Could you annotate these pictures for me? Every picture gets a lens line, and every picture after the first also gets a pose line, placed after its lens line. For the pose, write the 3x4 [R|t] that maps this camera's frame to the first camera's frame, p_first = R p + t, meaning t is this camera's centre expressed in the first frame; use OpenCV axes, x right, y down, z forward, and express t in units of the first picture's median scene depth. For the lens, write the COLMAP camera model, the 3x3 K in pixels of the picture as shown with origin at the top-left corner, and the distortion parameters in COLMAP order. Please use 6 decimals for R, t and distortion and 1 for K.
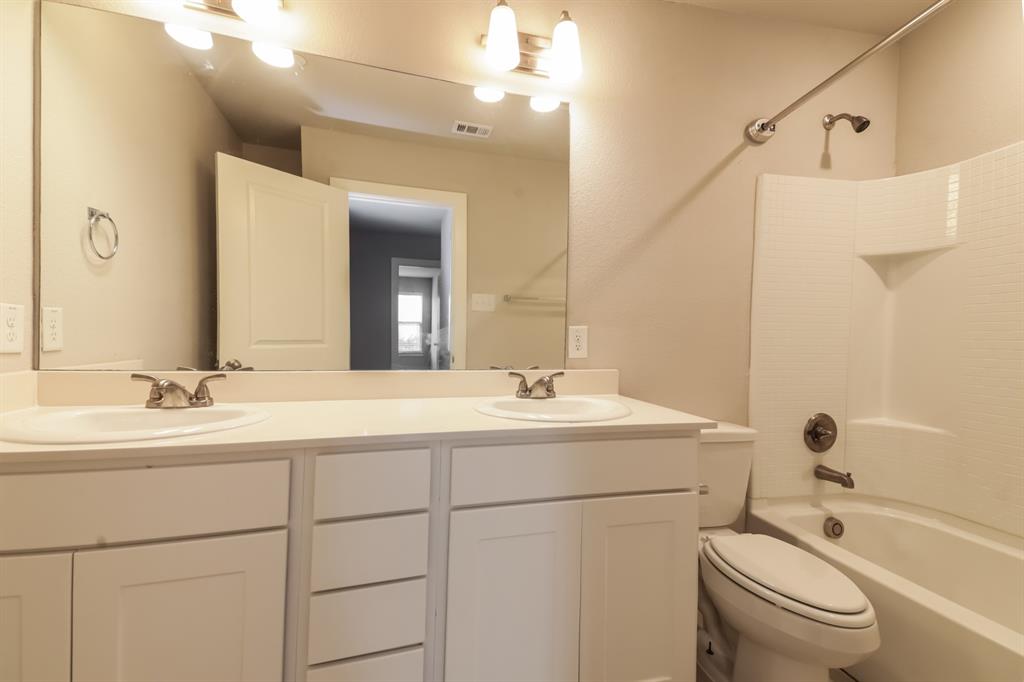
lens RADIAL K [[416.8, 0, 512.0], [0, 416.8, 349.6], [0, 0, 1]] dist [0.036362, -0.010049]
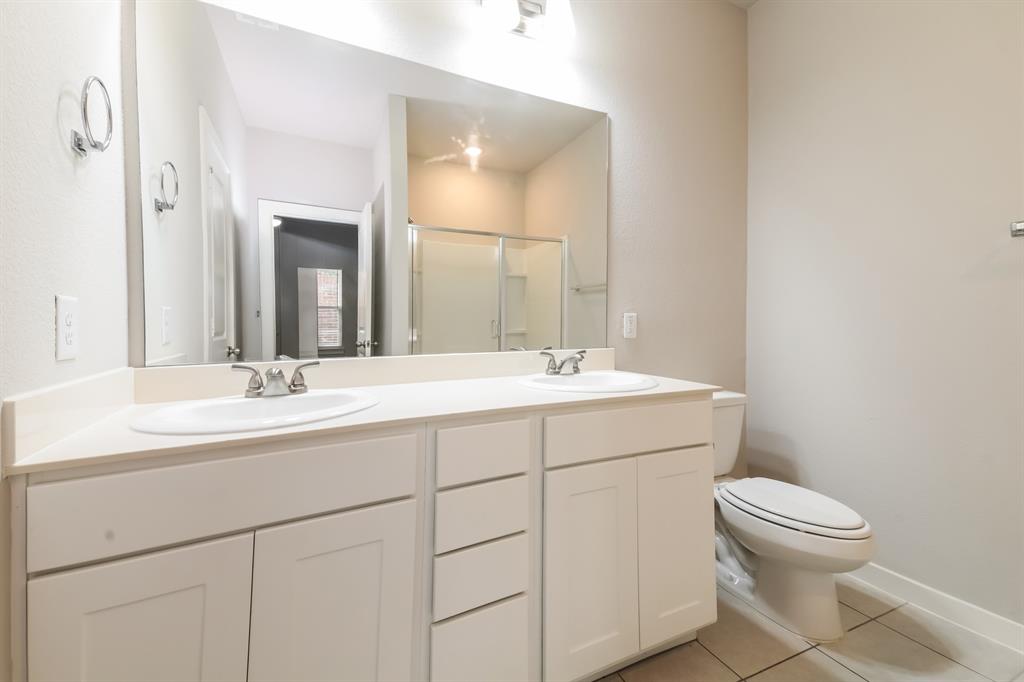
lens RADIAL K [[408.2, 0, 523.7], [0, 408.2, 331.8], [0, 0, 1]] dist [0.111346, -0.039465]
pose [[0.984519, -0.023788, 0.173656, -0.312658], [0.023878, 0.999714, 0.001571, -0.004705], [-0.173643, 0.002600, 0.984805, -0.095380]]
